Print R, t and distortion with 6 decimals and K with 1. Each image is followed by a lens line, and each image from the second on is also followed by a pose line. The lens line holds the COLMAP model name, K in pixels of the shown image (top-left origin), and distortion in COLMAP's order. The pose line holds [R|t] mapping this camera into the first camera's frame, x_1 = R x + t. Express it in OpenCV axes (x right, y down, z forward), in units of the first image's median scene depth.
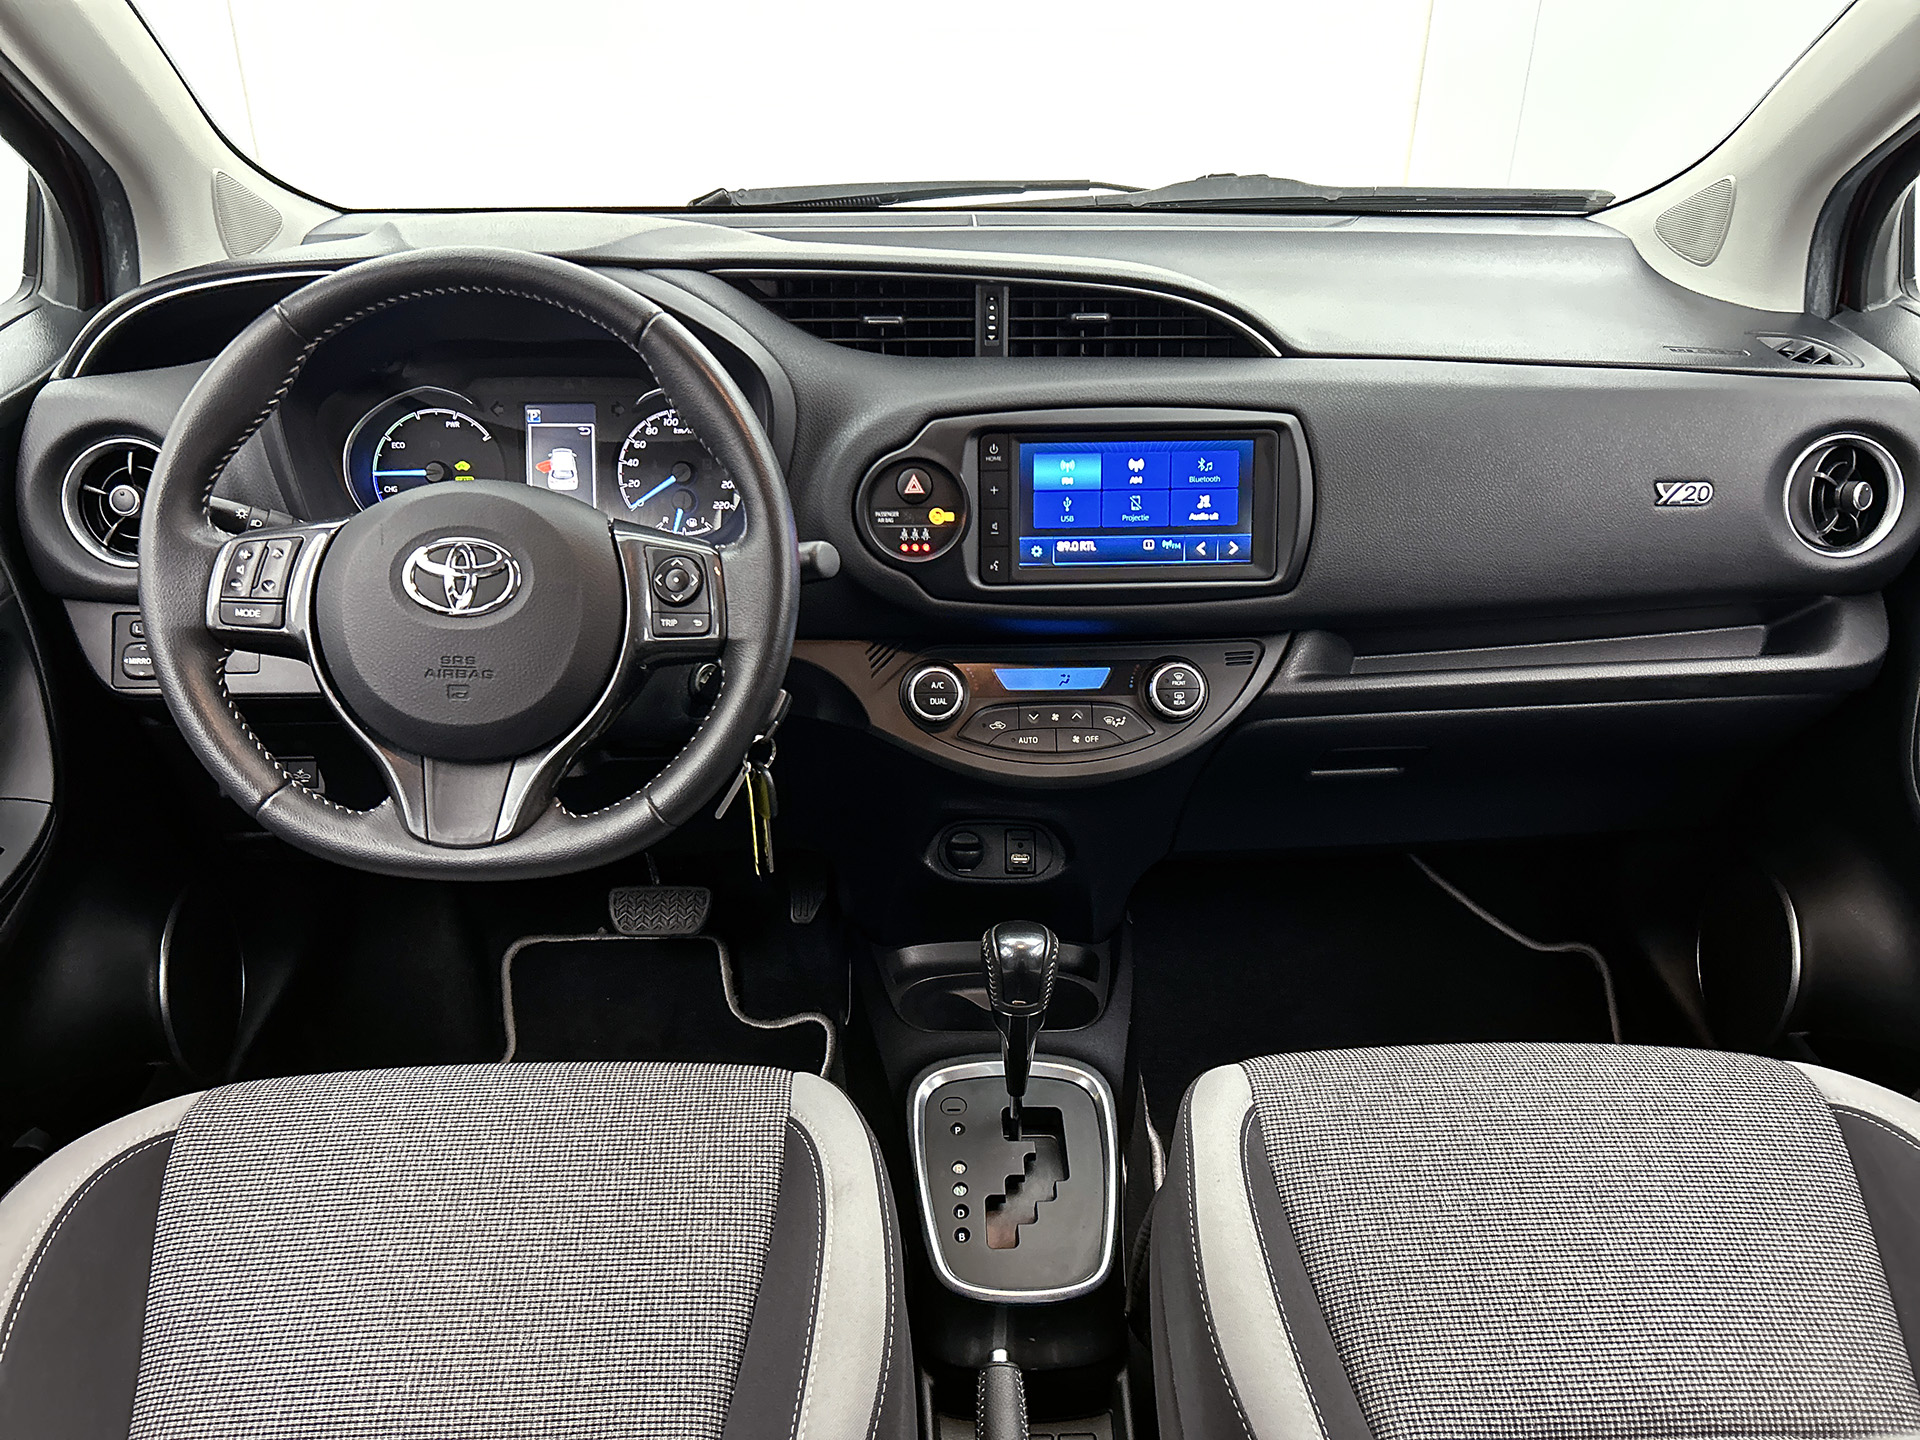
lens RADIAL K [[1462.8, 0, 960.0], [0, 1462.8, 720.0], [0, 0, 1]] dist [0.024591, -0.005835]
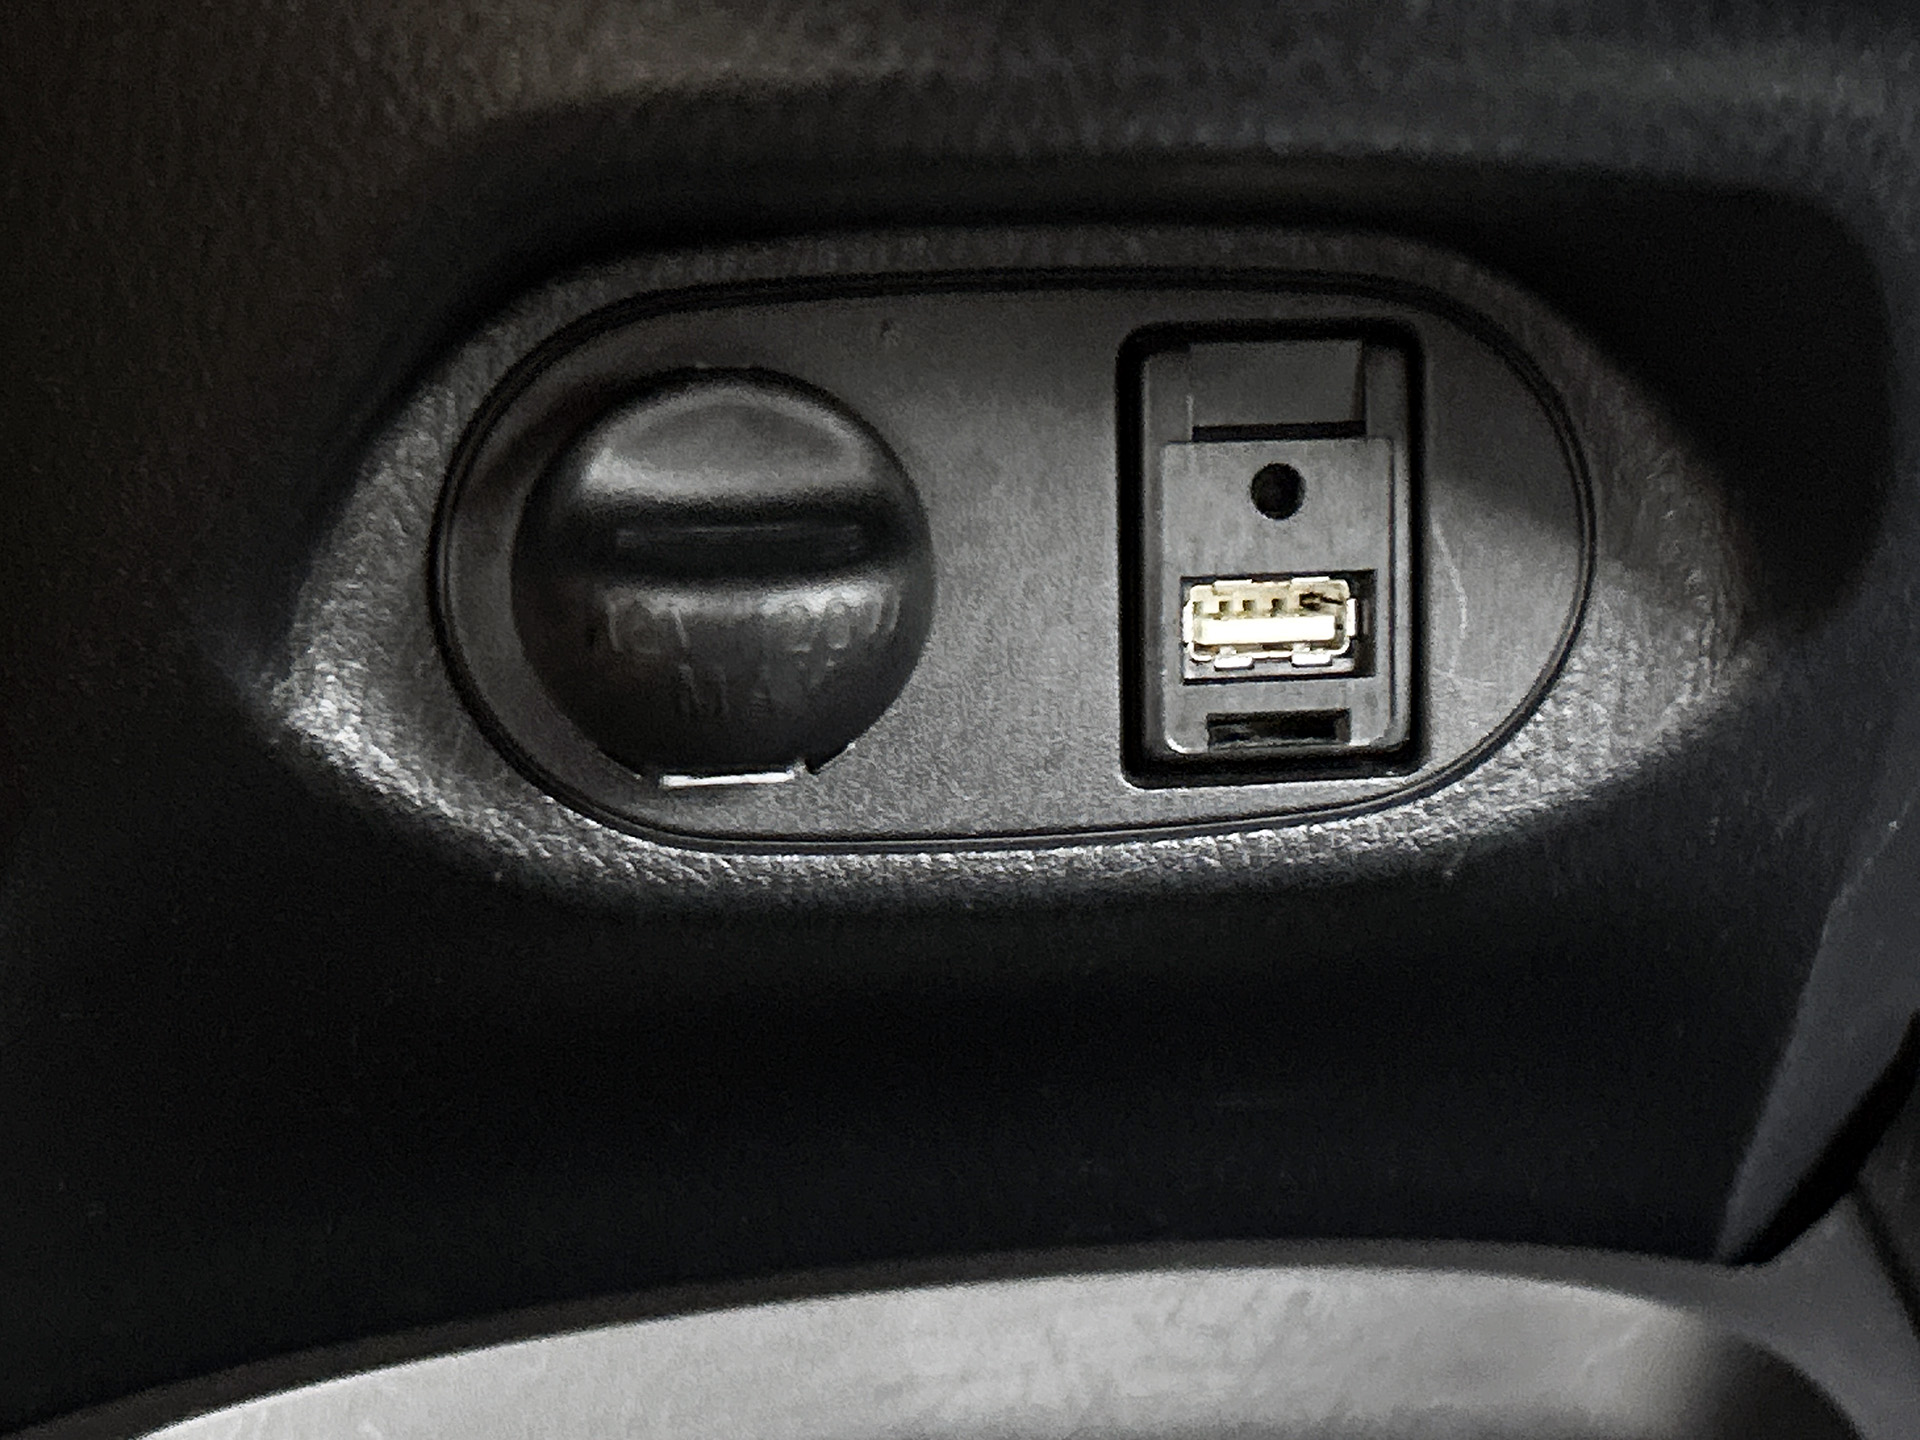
lens RADIAL K [[3969.6, 0, 960.0], [0, 3969.6, 720.0], [0, 0, 1]] dist [0.260561, 0.024302]
pose [[0.982038, -0.052796, 0.181148, -0.033972], [0.025919, 0.988700, 0.147650, 0.070095], [-0.186896, -0.140303, 0.972309, 0.853542]]
